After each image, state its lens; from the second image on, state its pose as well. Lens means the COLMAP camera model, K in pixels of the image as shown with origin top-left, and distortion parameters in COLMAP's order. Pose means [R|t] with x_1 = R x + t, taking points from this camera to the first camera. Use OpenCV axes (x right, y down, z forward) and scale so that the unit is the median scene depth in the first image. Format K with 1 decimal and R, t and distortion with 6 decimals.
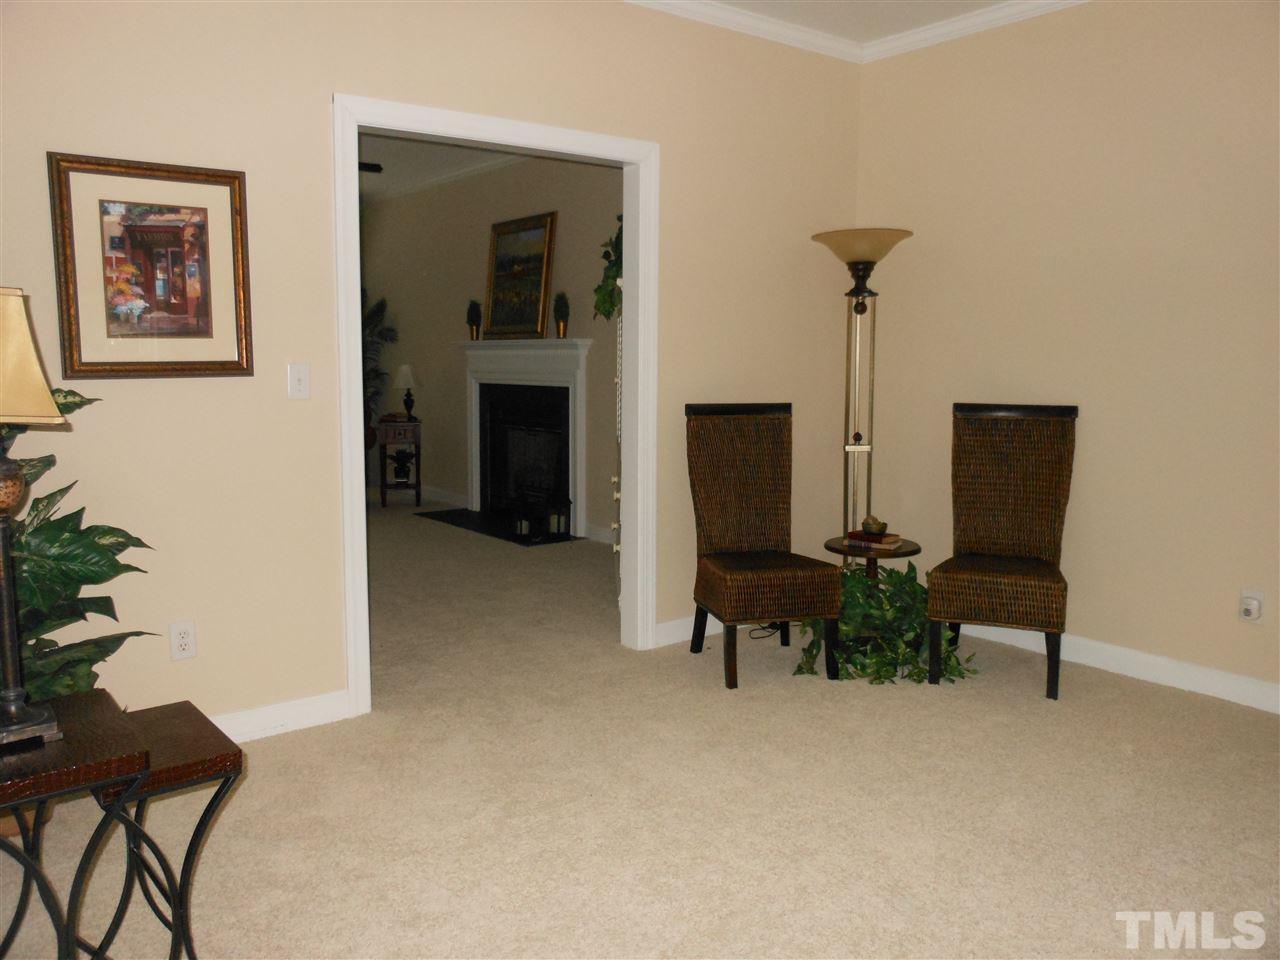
lens RADIAL K [[1018.5, 0, 604.0], [0, 1018.5, 459.8], [0, 0, 1]] dist [-0.041285, 0.108762]
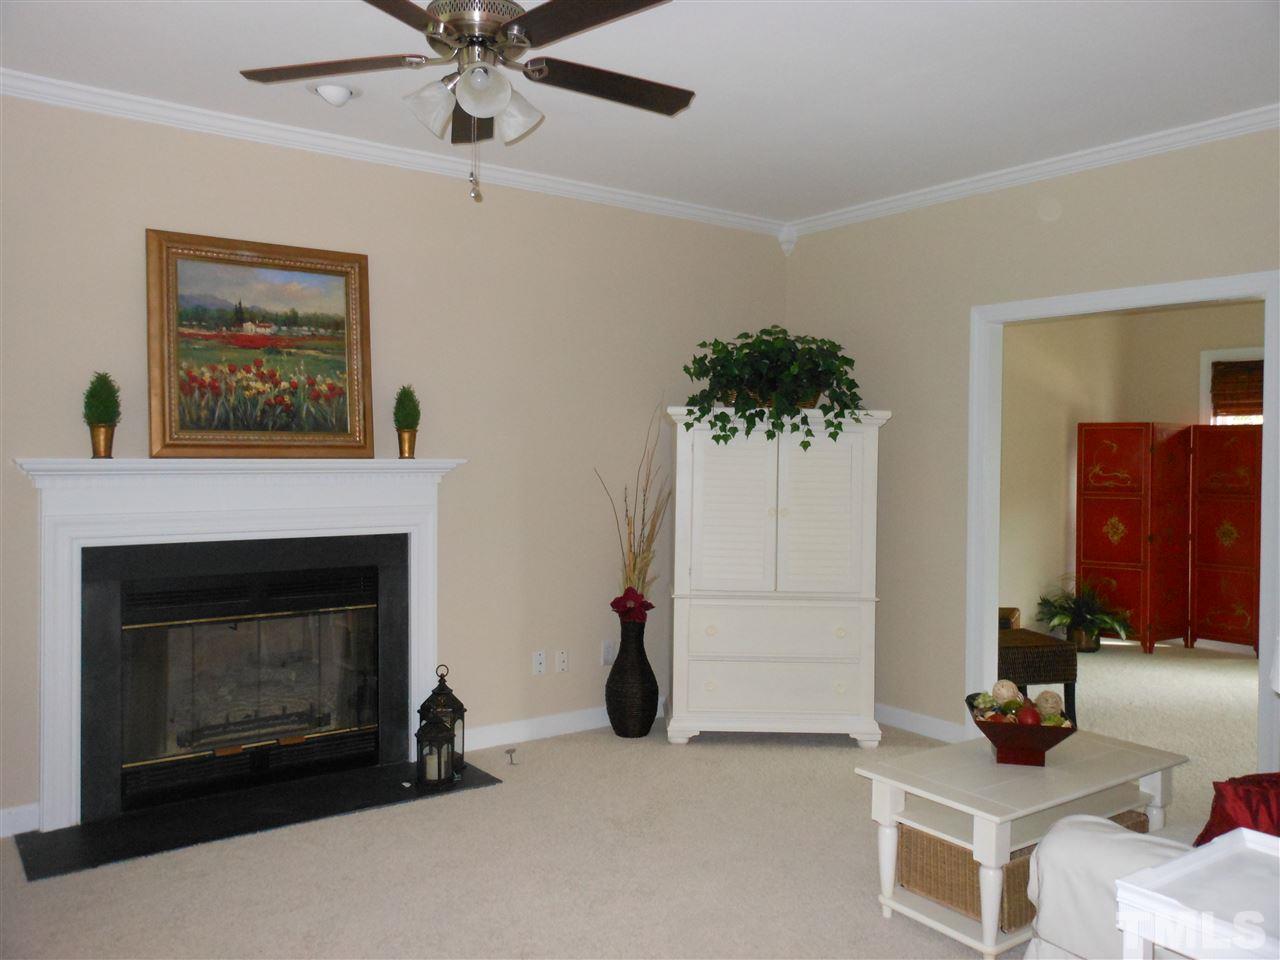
lens RADIAL K [[1018.5, 0, 604.0], [0, 1018.5, 459.8], [0, 0, 1]] dist [-0.041285, 0.108762]
pose [[0.038687, -0.003520, 0.999245, -0.630858], [0.105140, 0.994457, -0.000567, -0.097134], [-0.993705, 0.105083, 0.038842, 0.794301]]
